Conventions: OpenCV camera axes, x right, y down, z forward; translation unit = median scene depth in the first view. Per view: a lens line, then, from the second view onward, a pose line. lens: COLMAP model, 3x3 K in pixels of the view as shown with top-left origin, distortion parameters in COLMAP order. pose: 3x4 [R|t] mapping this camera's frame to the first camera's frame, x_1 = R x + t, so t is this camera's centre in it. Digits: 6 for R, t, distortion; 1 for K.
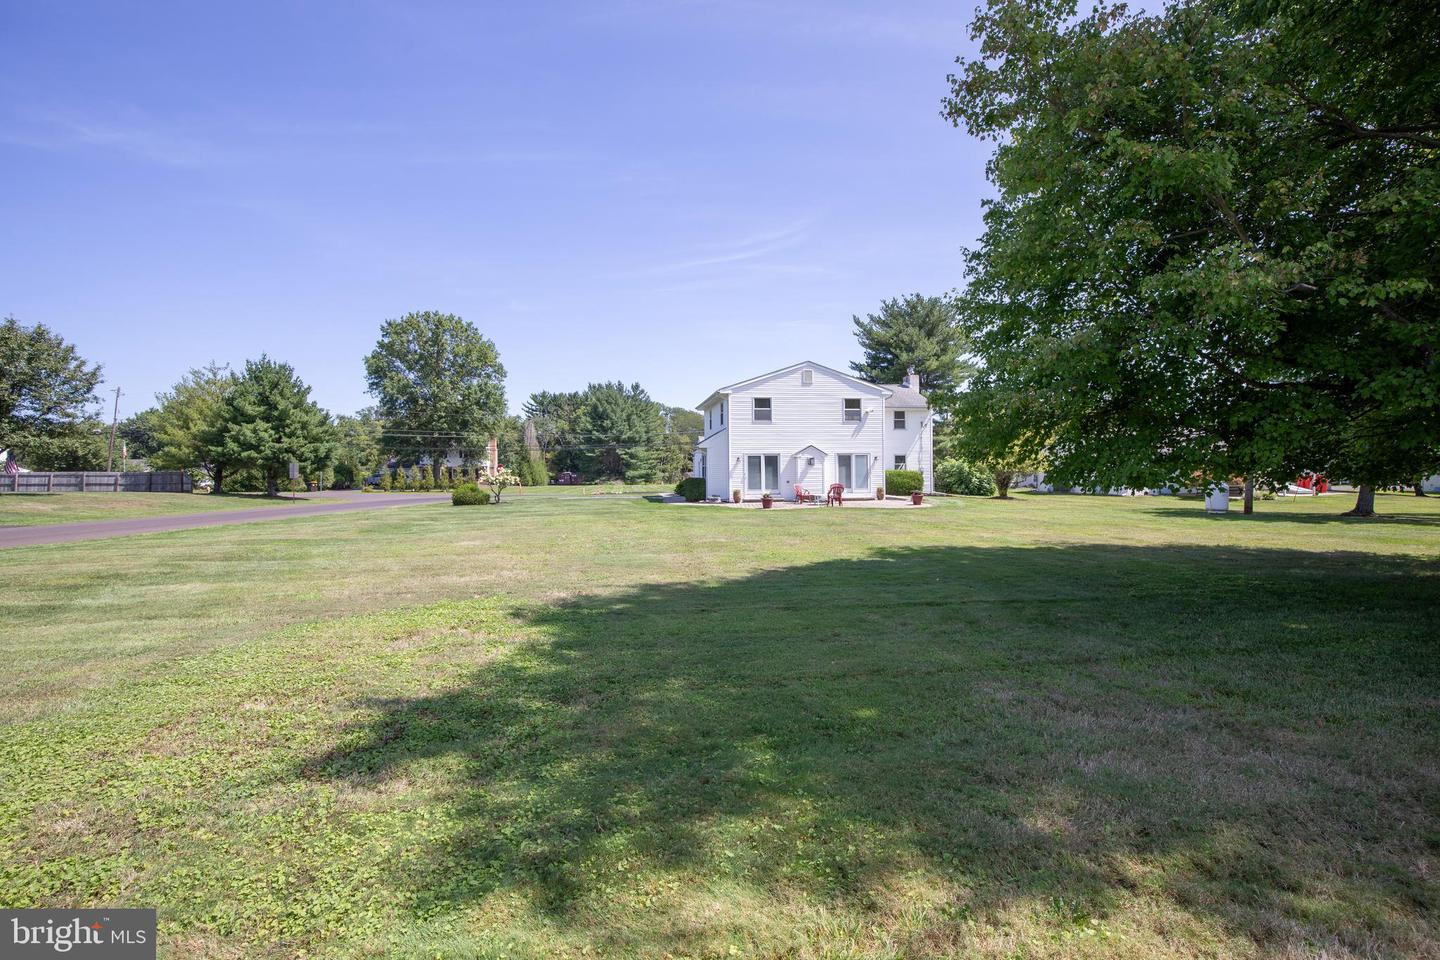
lens RADIAL K [[659.1, 0, 724.0], [0, 659.1, 474.8], [0, 0, 1]] dist [-0.034802, 0.006373]
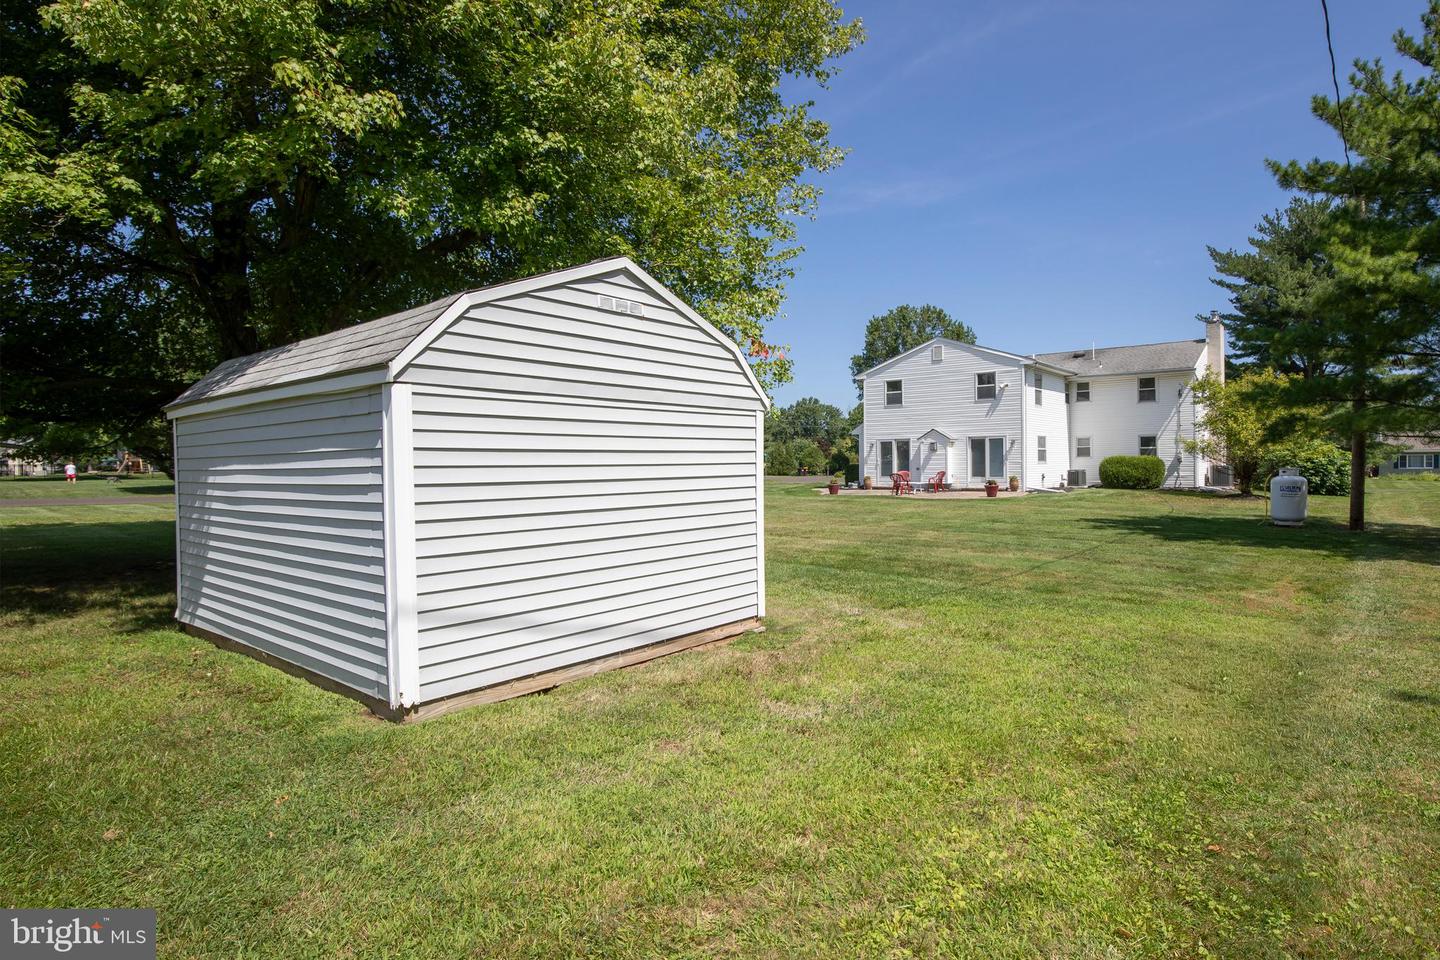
lens RADIAL K [[740.5, 0, 803.7], [0, 740.5, 472.1], [0, 0, 1]] dist [-0.038844, 0.003744]
pose [[0.689744, 0.011957, -0.723955, 0.505142], [-0.003182, 0.999904, 0.013482, 0.001028], [0.724046, -0.006996, 0.689716, 0.110382]]
